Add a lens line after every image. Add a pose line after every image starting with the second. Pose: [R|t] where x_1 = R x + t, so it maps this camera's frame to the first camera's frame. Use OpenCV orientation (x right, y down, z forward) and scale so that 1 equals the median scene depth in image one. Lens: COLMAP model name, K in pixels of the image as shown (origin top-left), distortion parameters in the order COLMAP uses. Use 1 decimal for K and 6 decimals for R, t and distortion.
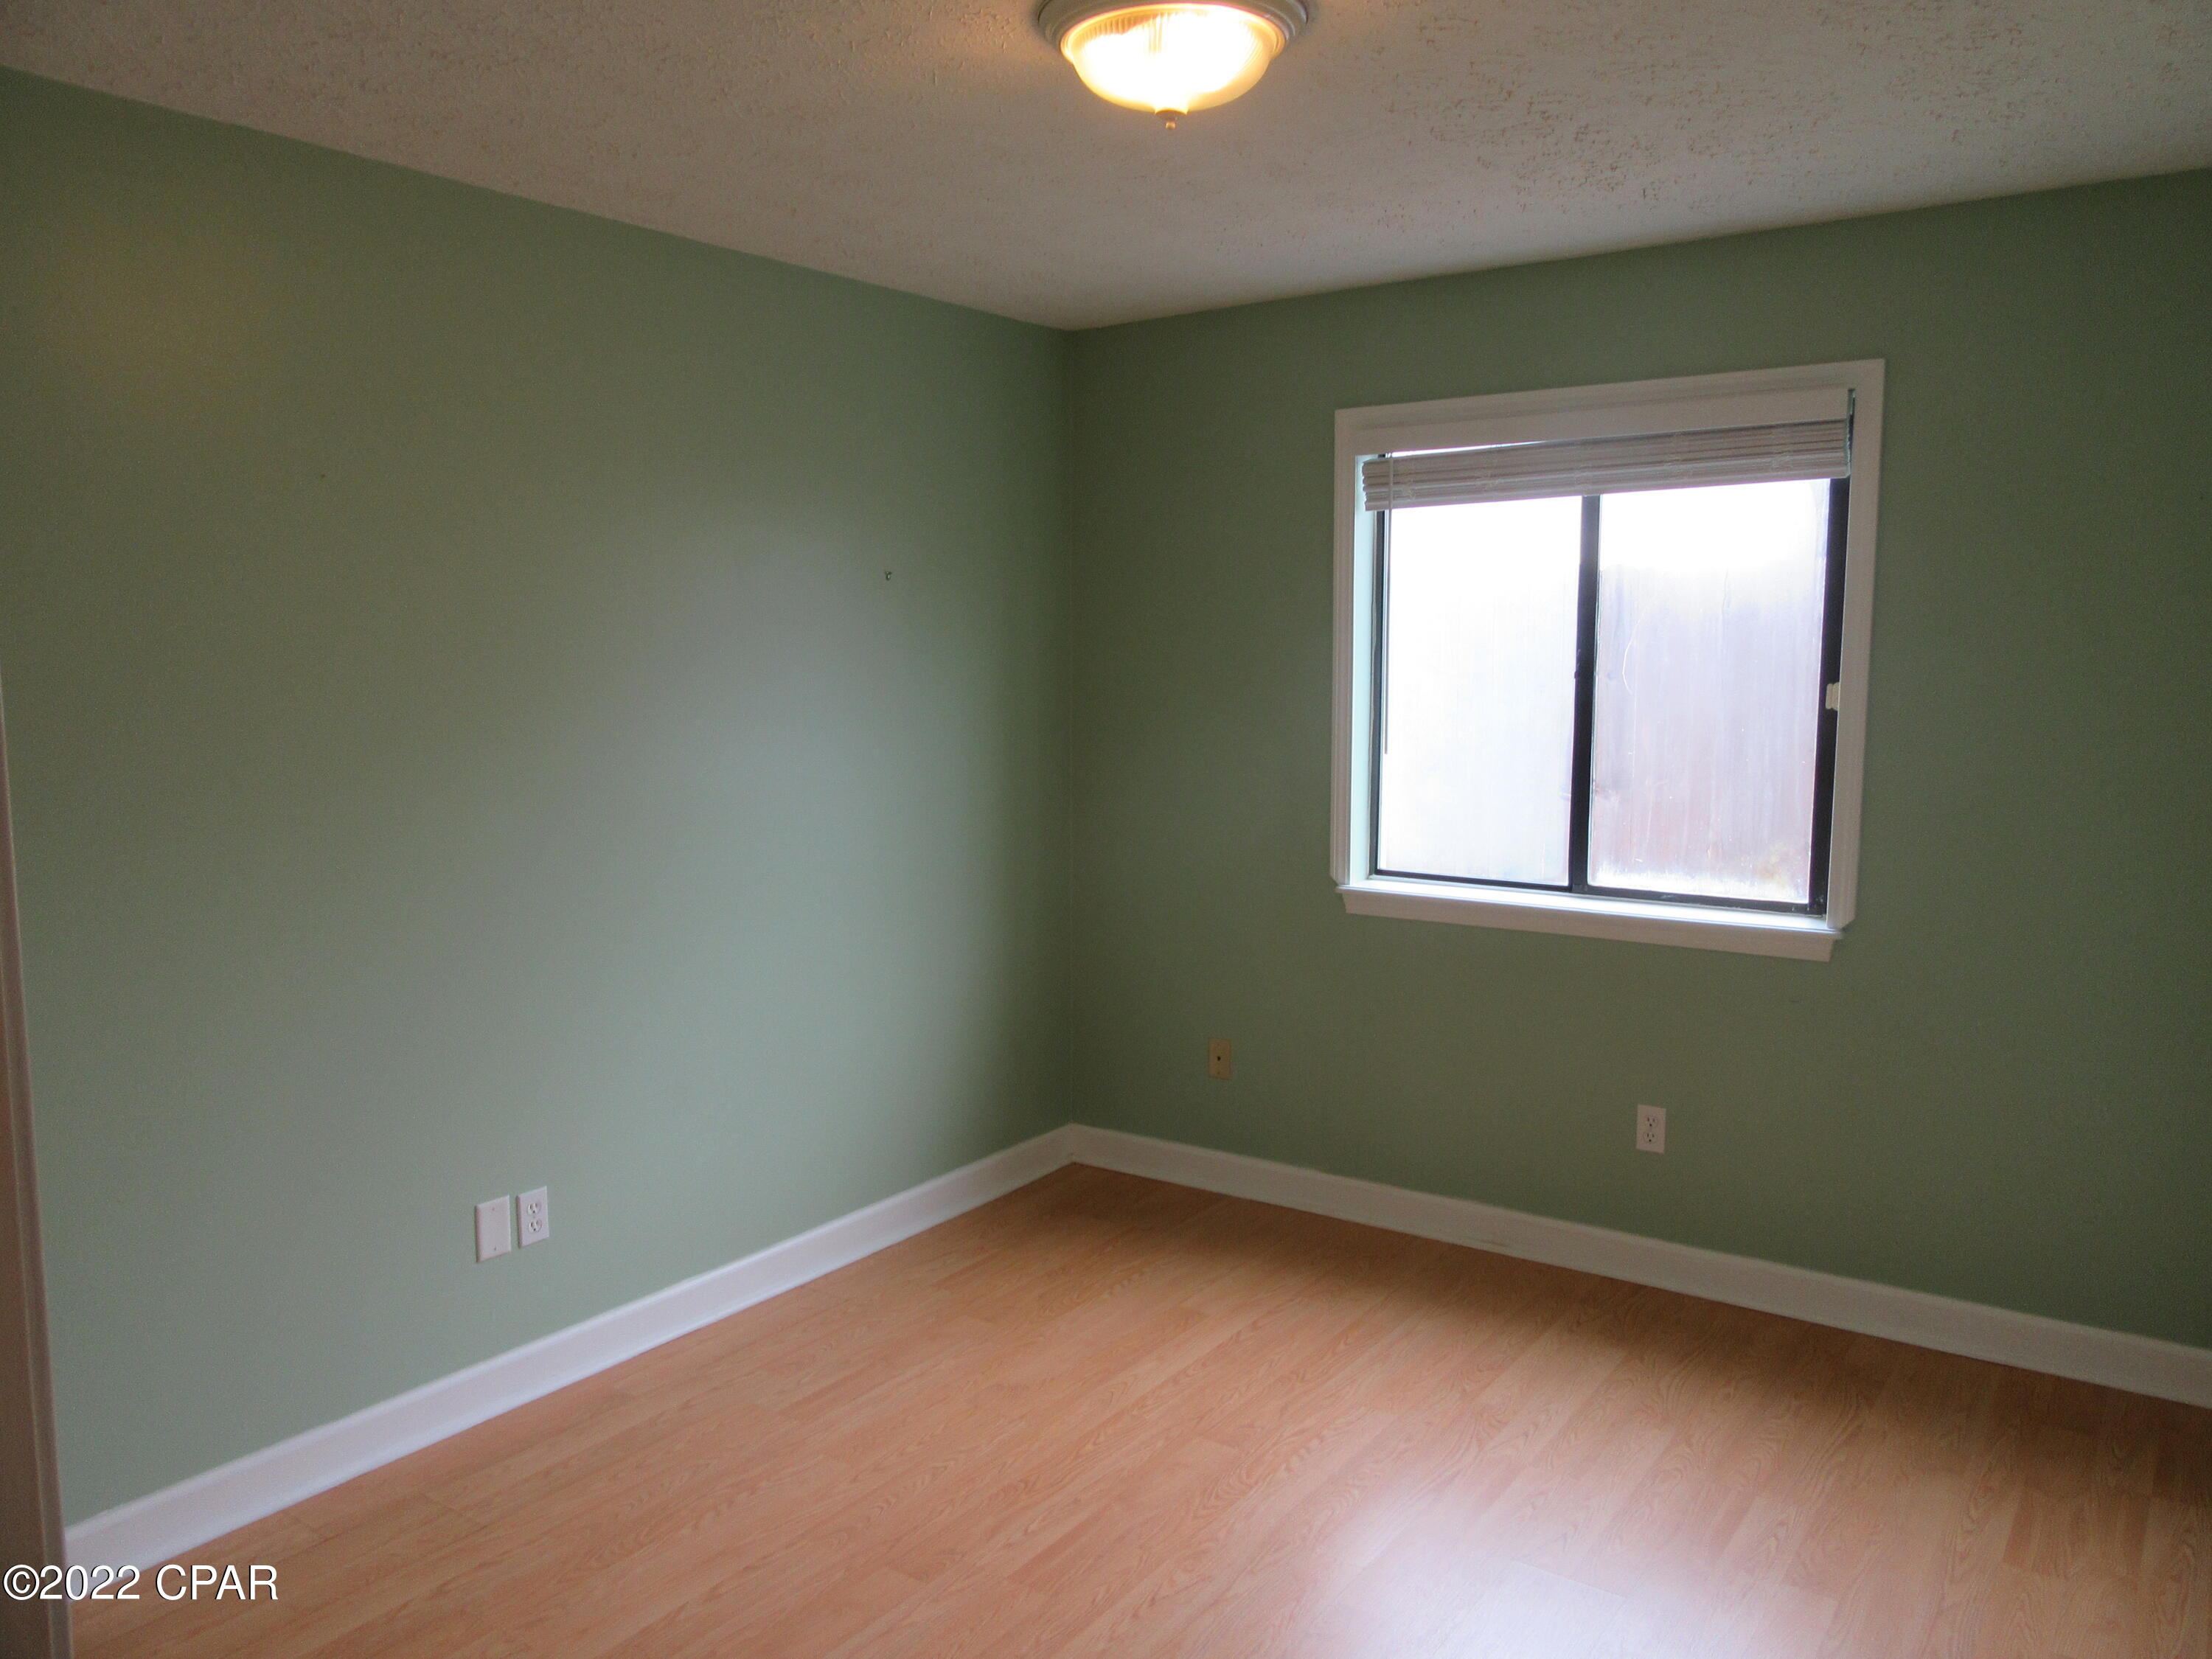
lens RADIAL K [[1611.4, 0, 1101.7], [0, 1611.4, 823.7], [0, 0, 1]] dist [0.055133, 0.001879]
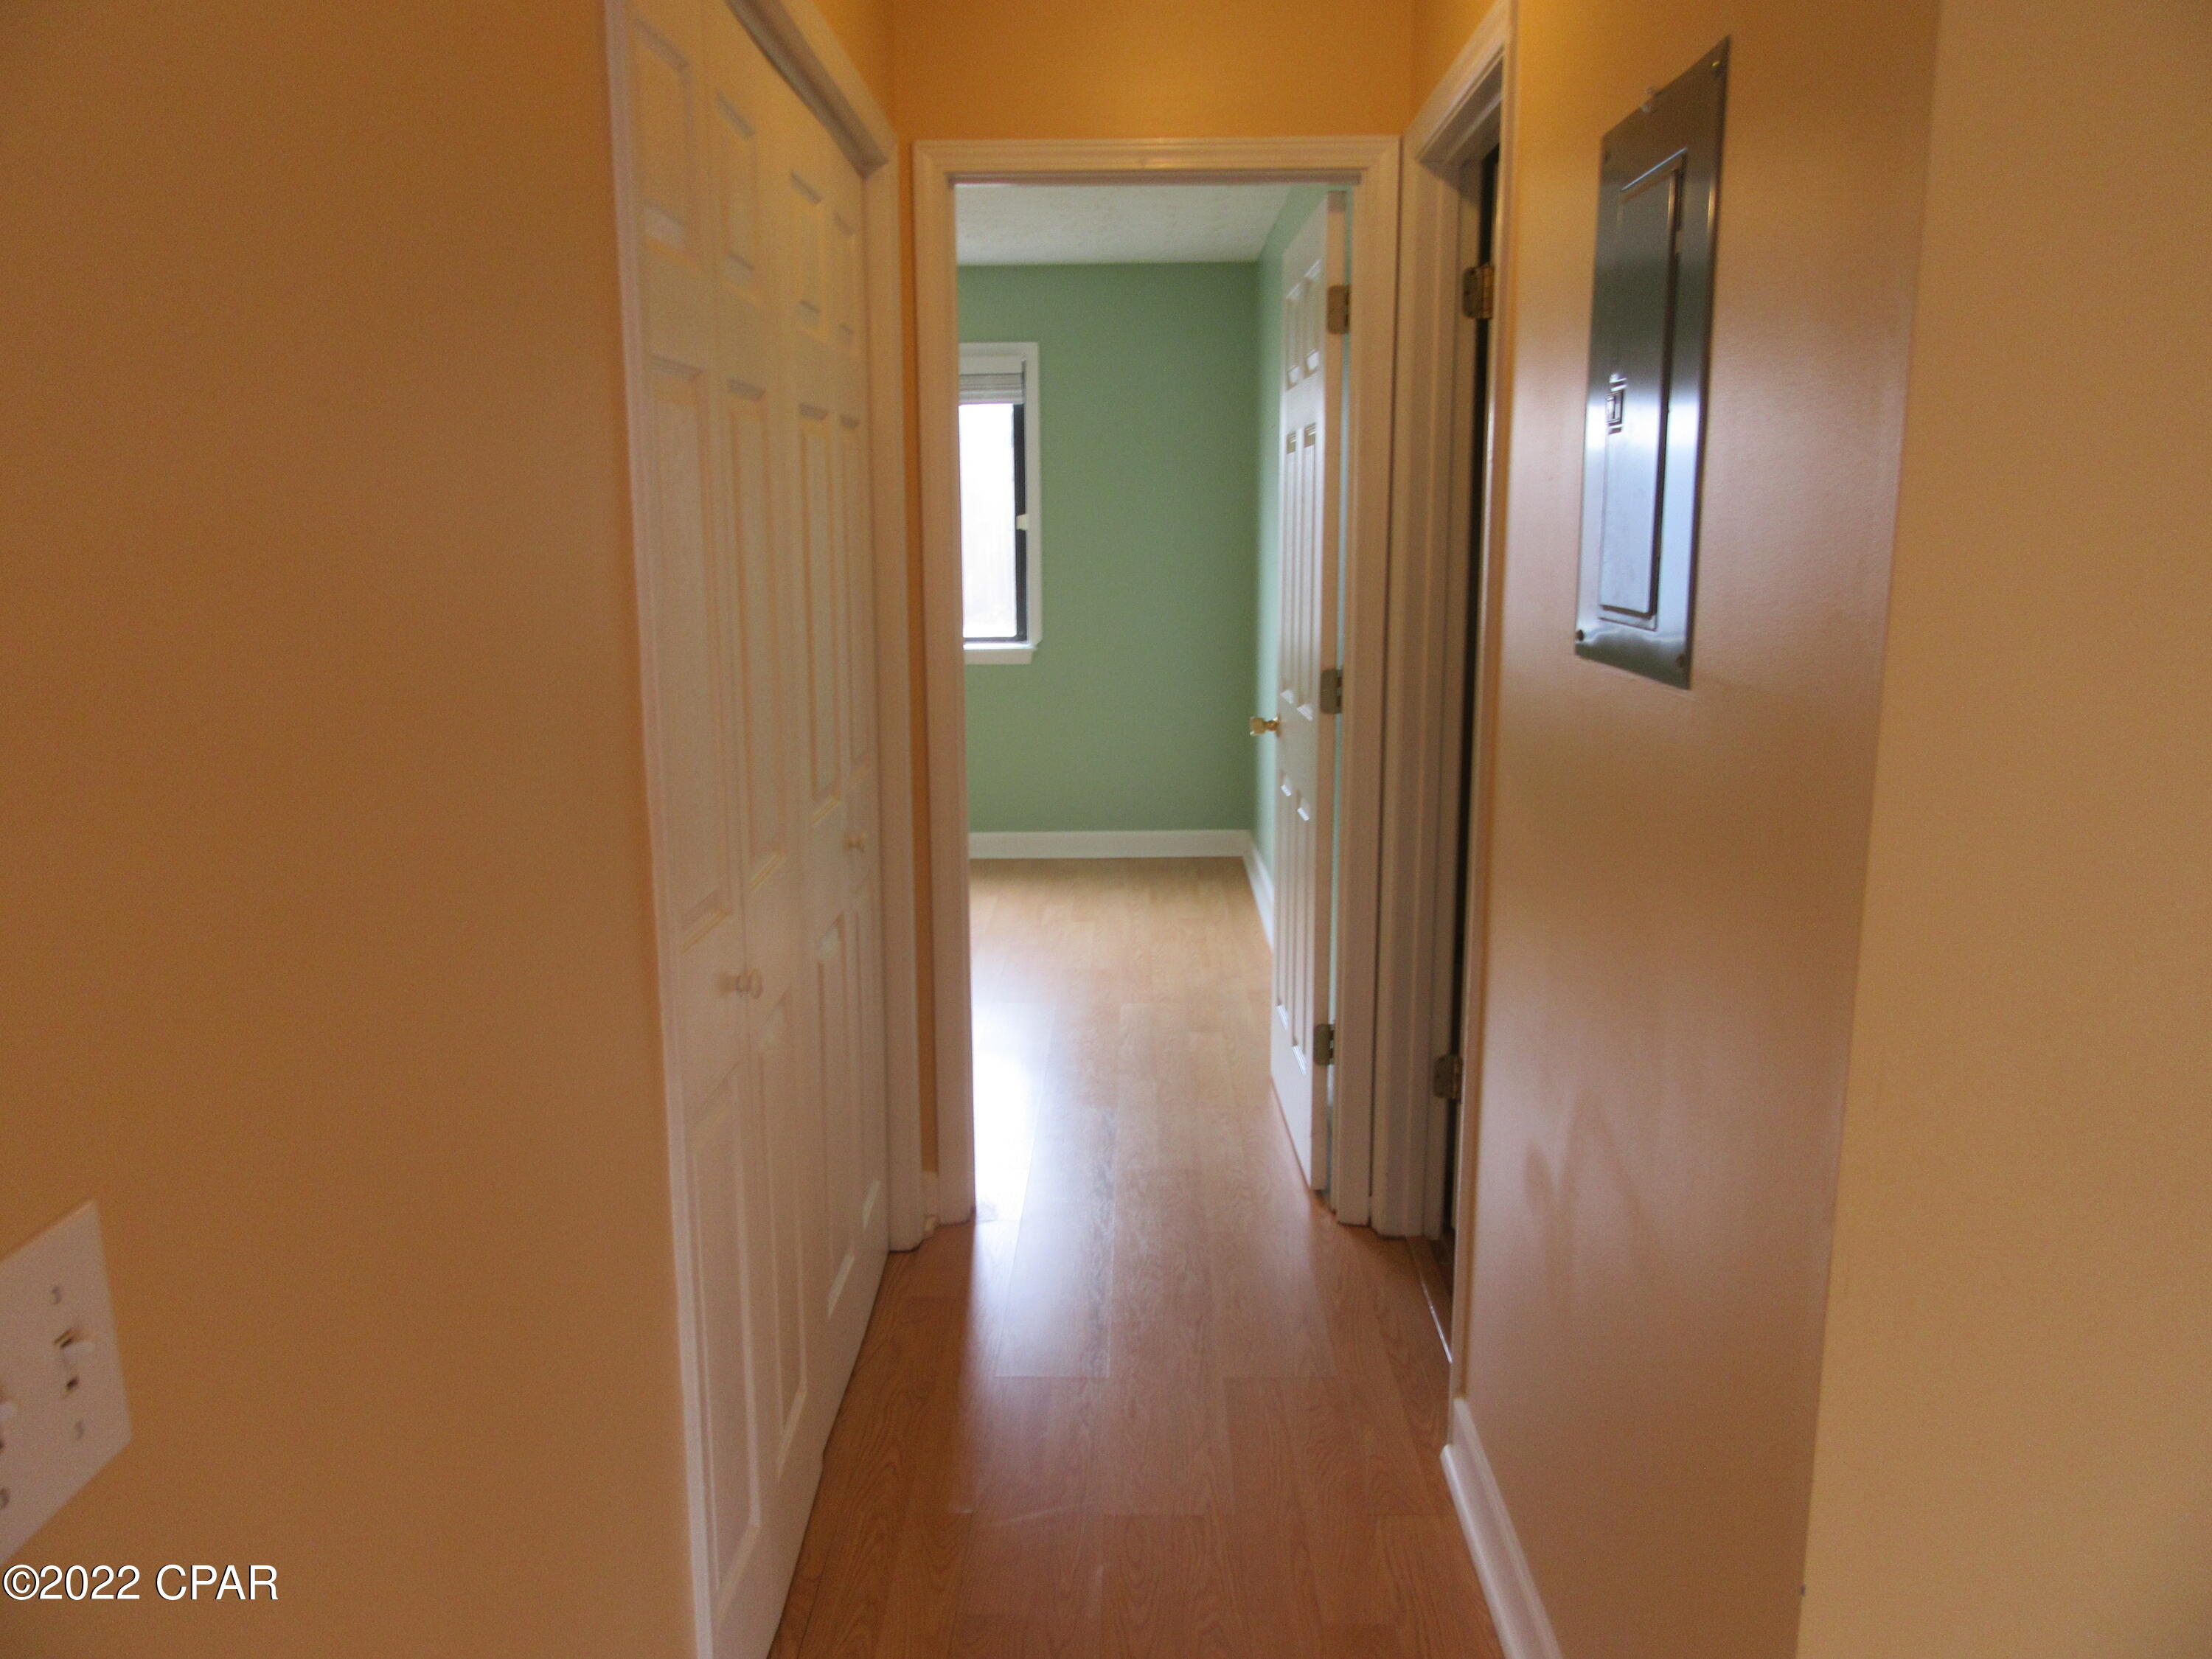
lens RADIAL K [[1635.1, 0, 1103.0], [0, 1635.1, 832.1], [0, 0, 1]] dist [-0.003228, -0.000962]
pose [[0.805724, -0.103312, 0.583211, -0.614663], [0.067692, 0.994280, 0.082612, 0.128103], [-0.588410, -0.027083, 0.808109, -0.589164]]
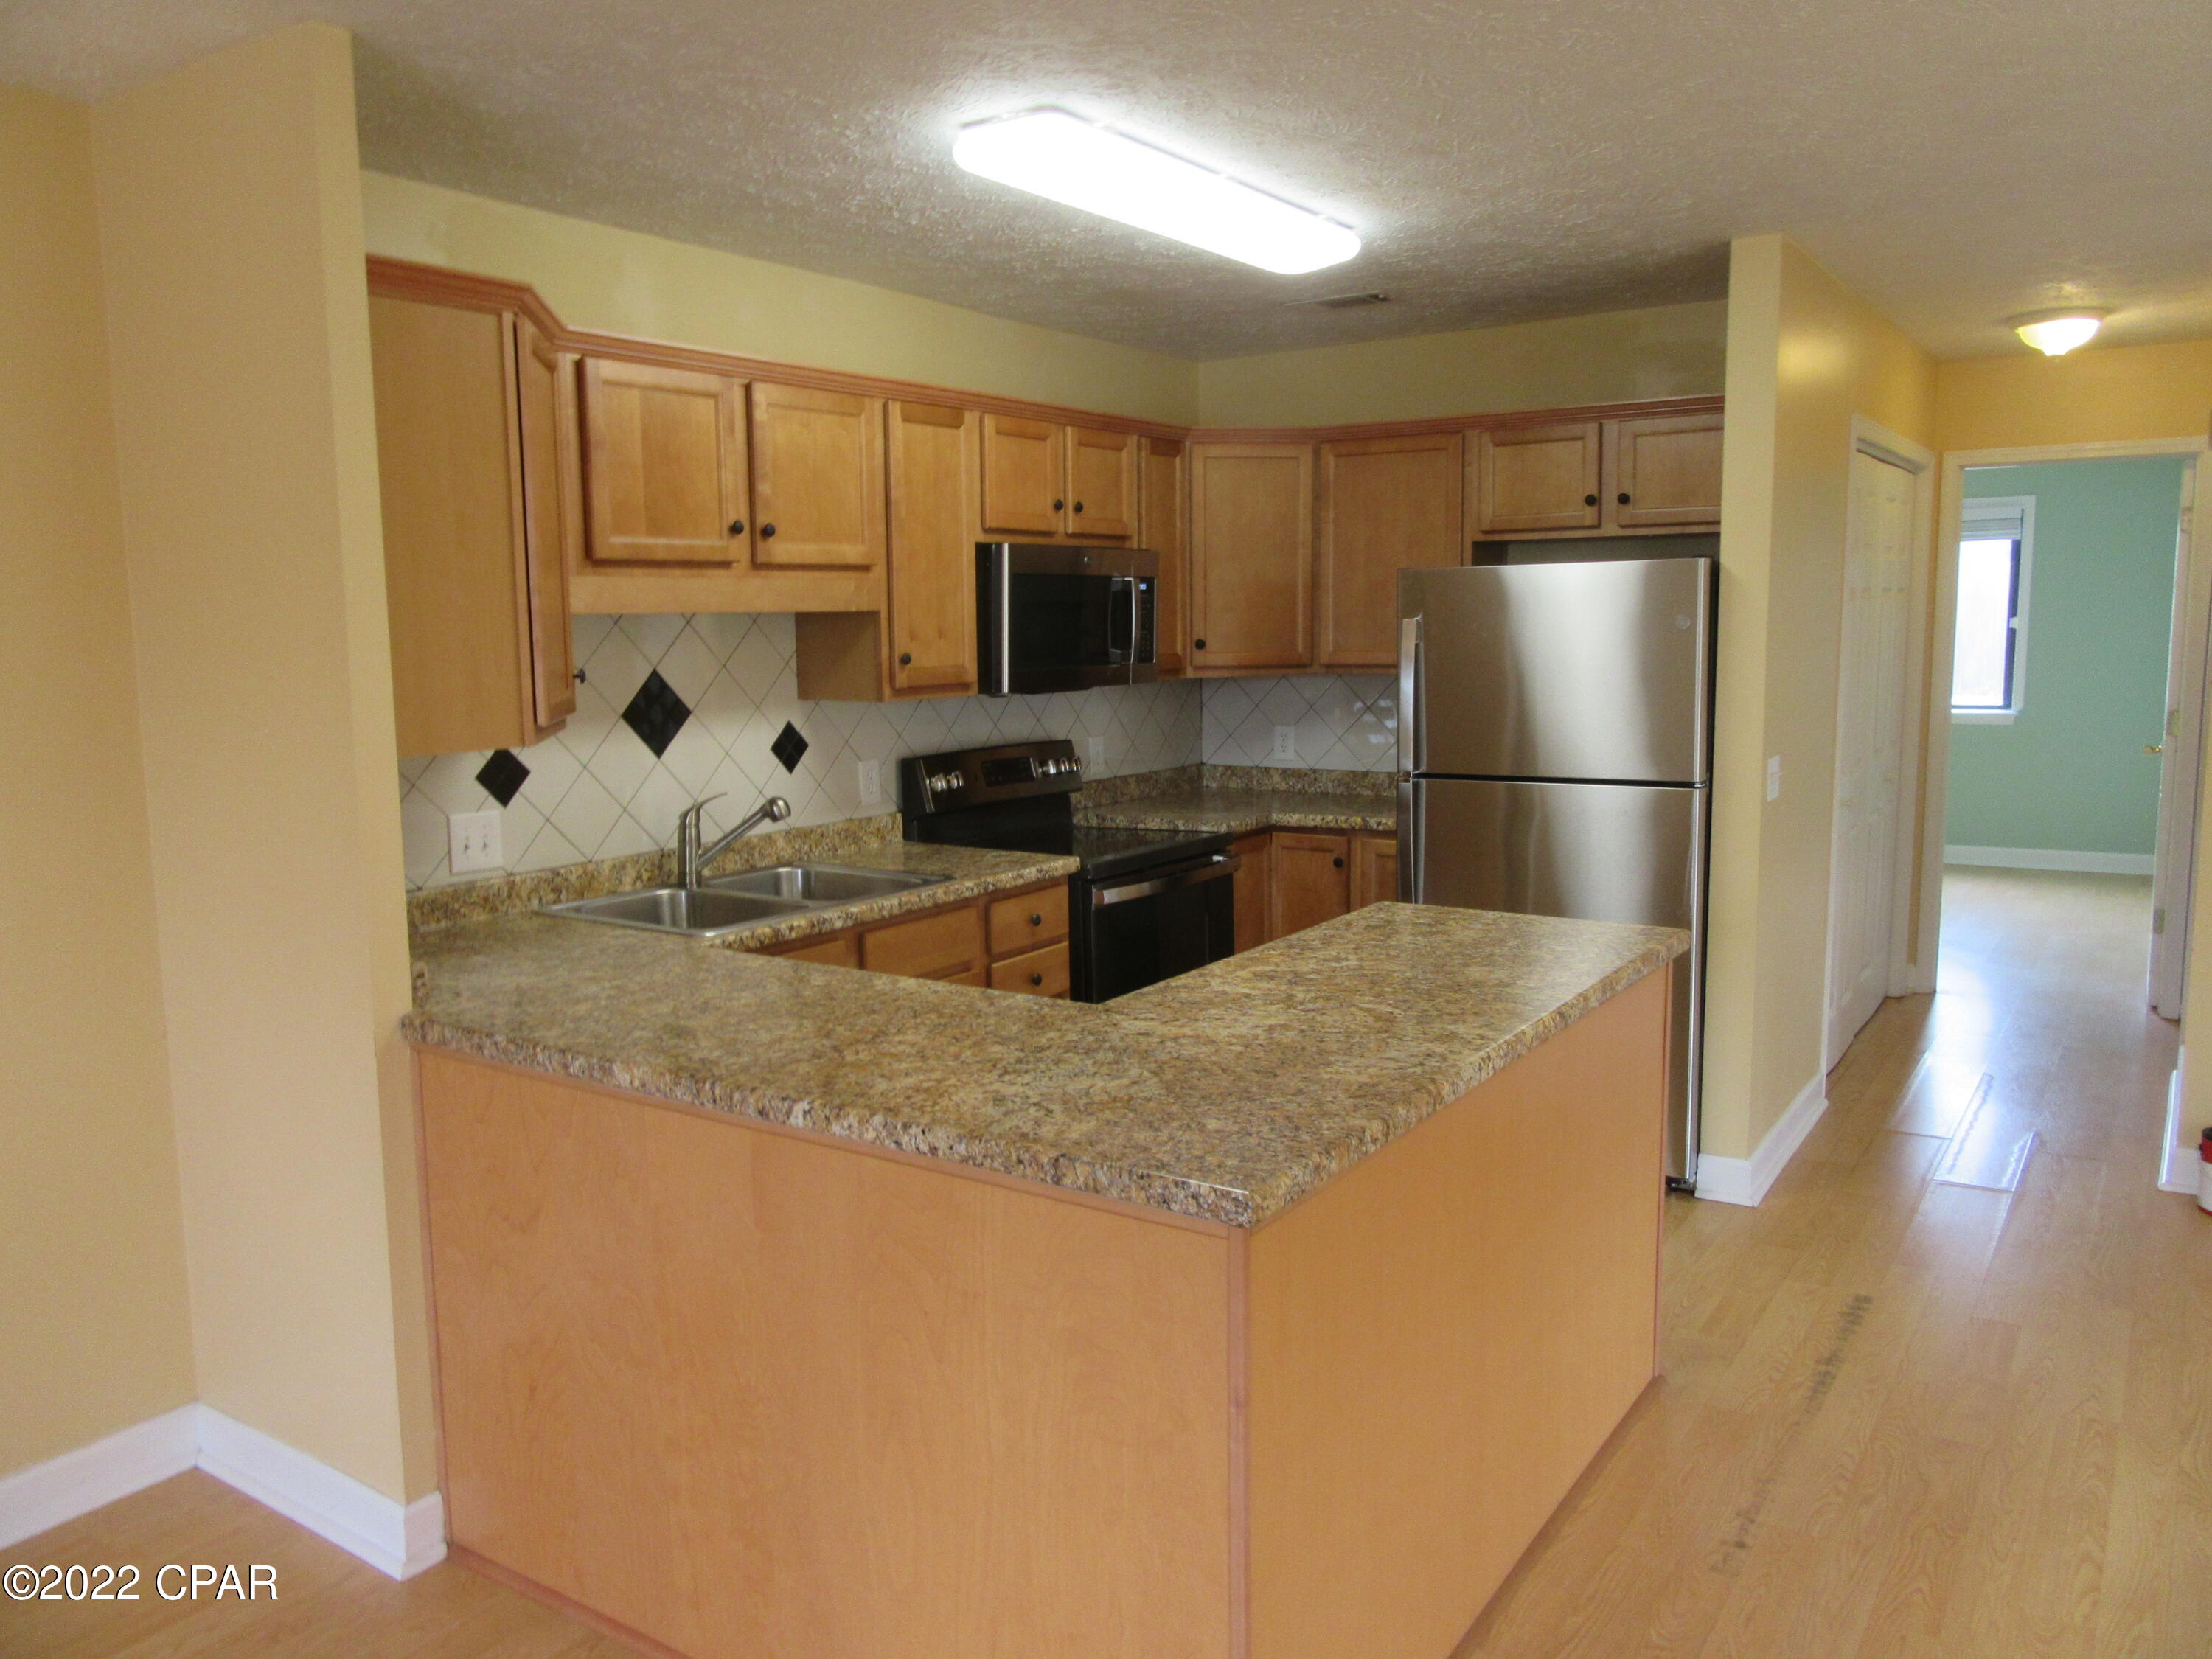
lens RADIAL K [[1635.1, 0, 1102.8], [0, 1635.1, 817.2], [0, 0, 1]] dist [-0.003228, -0.000962]
pose [[0.998295, -0.006431, 0.058021, -1.154653], [0.006364, 0.999979, 0.001342, 0.218795], [-0.058028, -0.000971, 0.998314, -1.514048]]
